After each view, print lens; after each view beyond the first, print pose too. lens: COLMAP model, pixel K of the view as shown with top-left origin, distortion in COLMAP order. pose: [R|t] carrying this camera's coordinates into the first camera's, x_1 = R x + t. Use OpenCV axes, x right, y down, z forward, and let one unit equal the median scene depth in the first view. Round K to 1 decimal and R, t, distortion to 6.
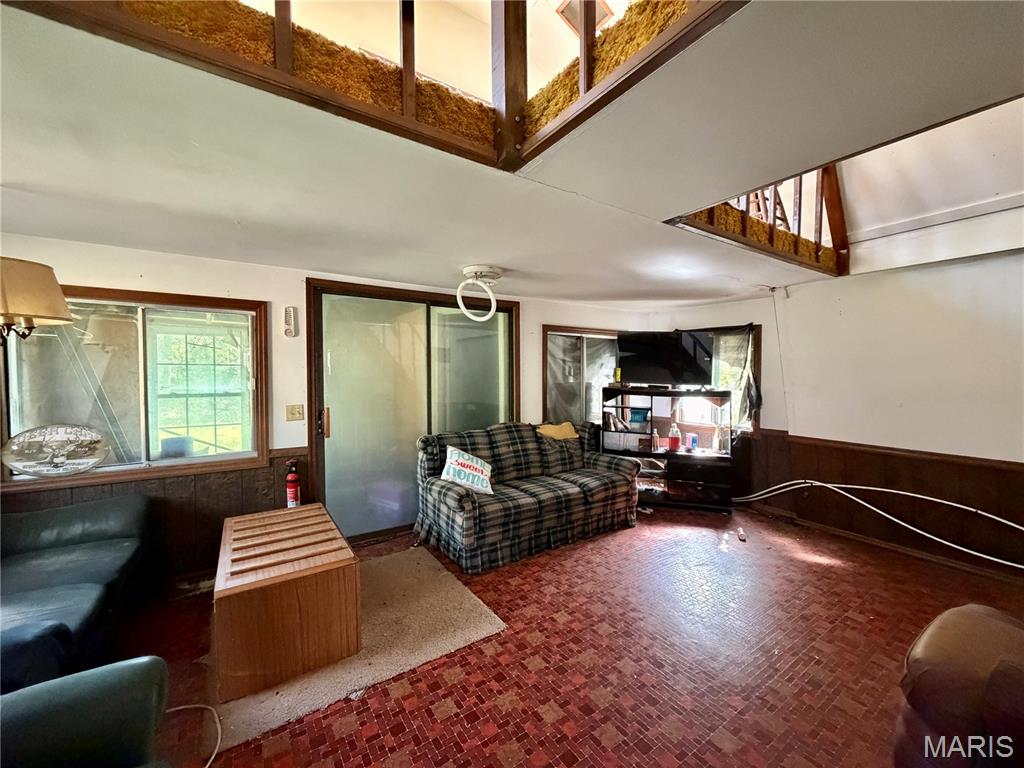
lens RADIAL K [[410.9, 0, 502.9], [0, 410.9, 384.1], [0, 0, 1]] dist [0.000399, 0.000861]
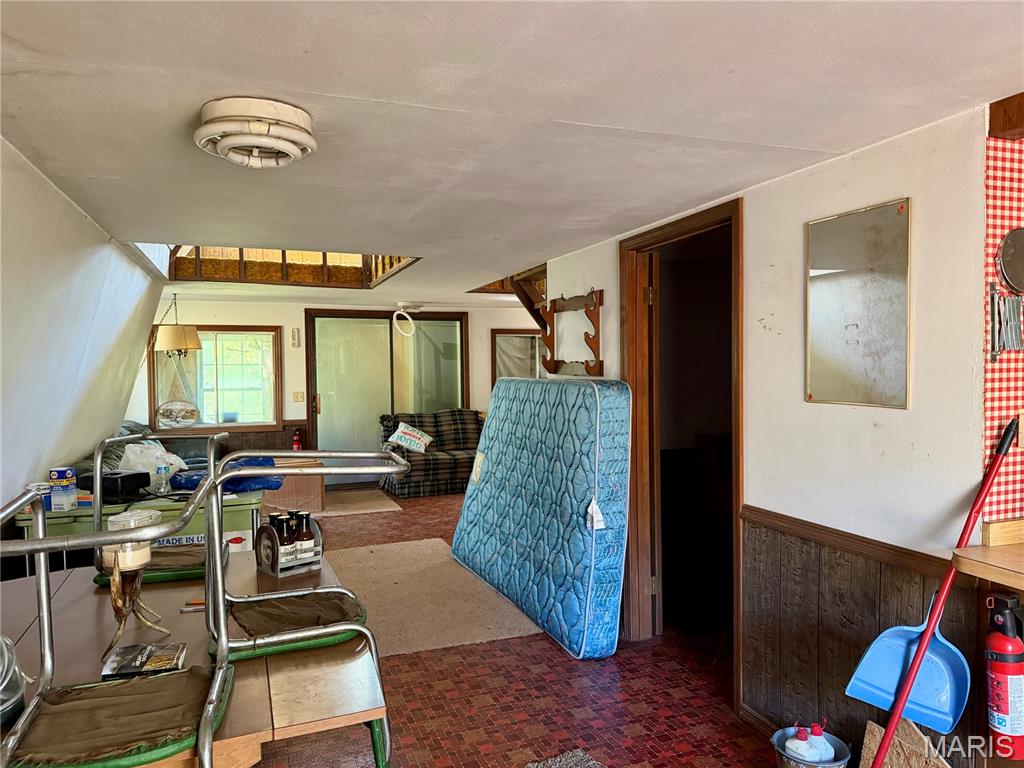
lens RADIAL K [[696.0, 0, 518.0], [0, 696.0, 387.2], [0, 0, 1]] dist [0.004111, -0.001704]
pose [[0.980355, -0.003999, -0.197200, 0.808687], [0.004167, 0.999991, 0.000438, 0.035581], [0.197197, -0.001251, 0.980363, -1.382663]]
